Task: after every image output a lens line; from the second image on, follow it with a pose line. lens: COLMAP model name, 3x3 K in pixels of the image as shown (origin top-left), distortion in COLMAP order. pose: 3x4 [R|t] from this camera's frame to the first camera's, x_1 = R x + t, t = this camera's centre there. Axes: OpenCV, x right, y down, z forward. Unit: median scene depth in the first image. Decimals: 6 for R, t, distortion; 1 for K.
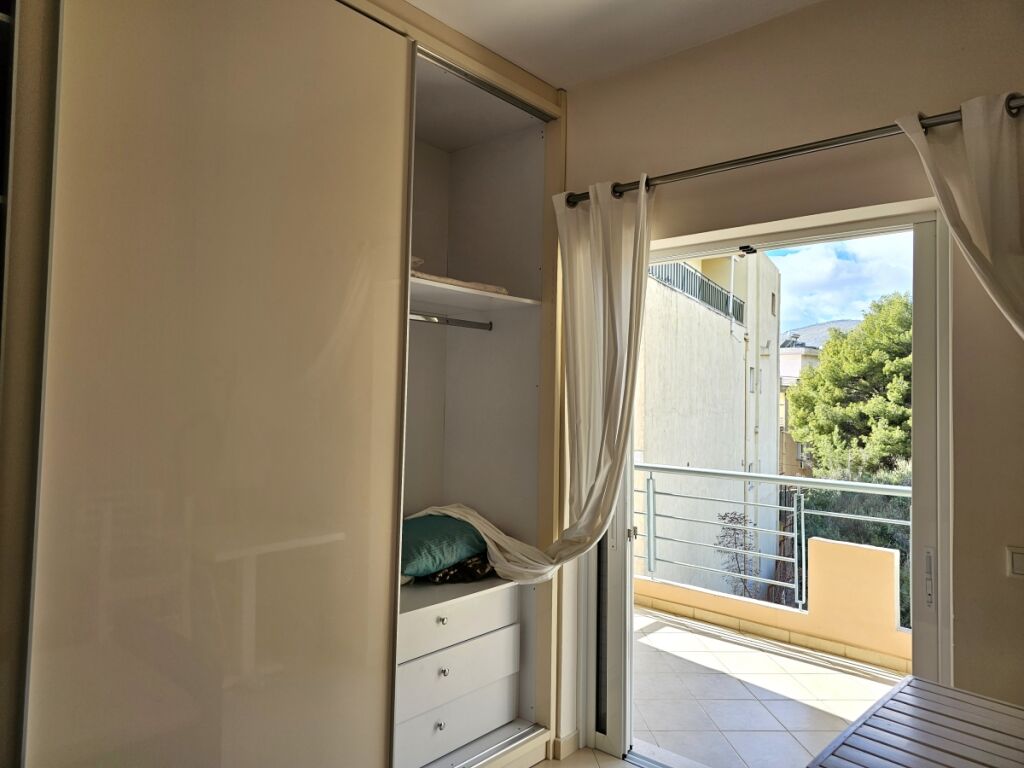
lens RADIAL K [[676.2, 0, 512.0], [0, 676.2, 384.0], [0, 0, 1]] dist [0.037087, -0.020948]
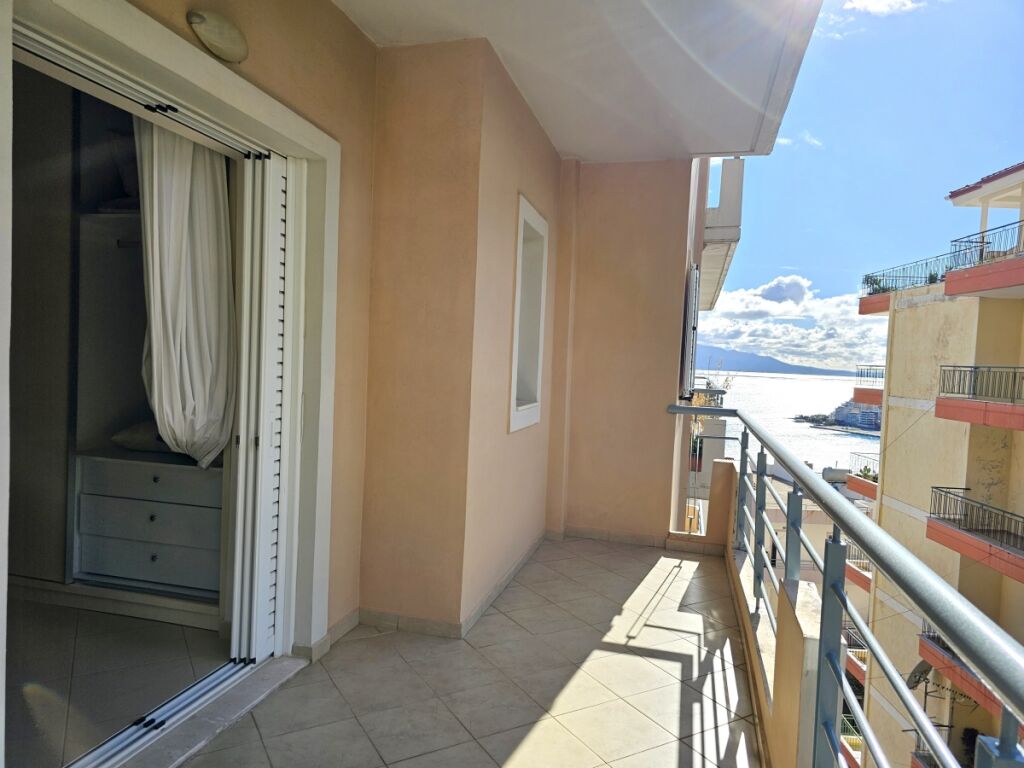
lens RADIAL K [[679.1, 0, 505.2], [0, 679.1, 386.7], [0, 0, 1]] dist [0.024509, -0.005767]
pose [[0.461786, 0.042310, -0.885982, 0.813935], [-0.011501, 0.999063, 0.041715, 0.064844], [0.886917, -0.009074, 0.461840, 0.596442]]
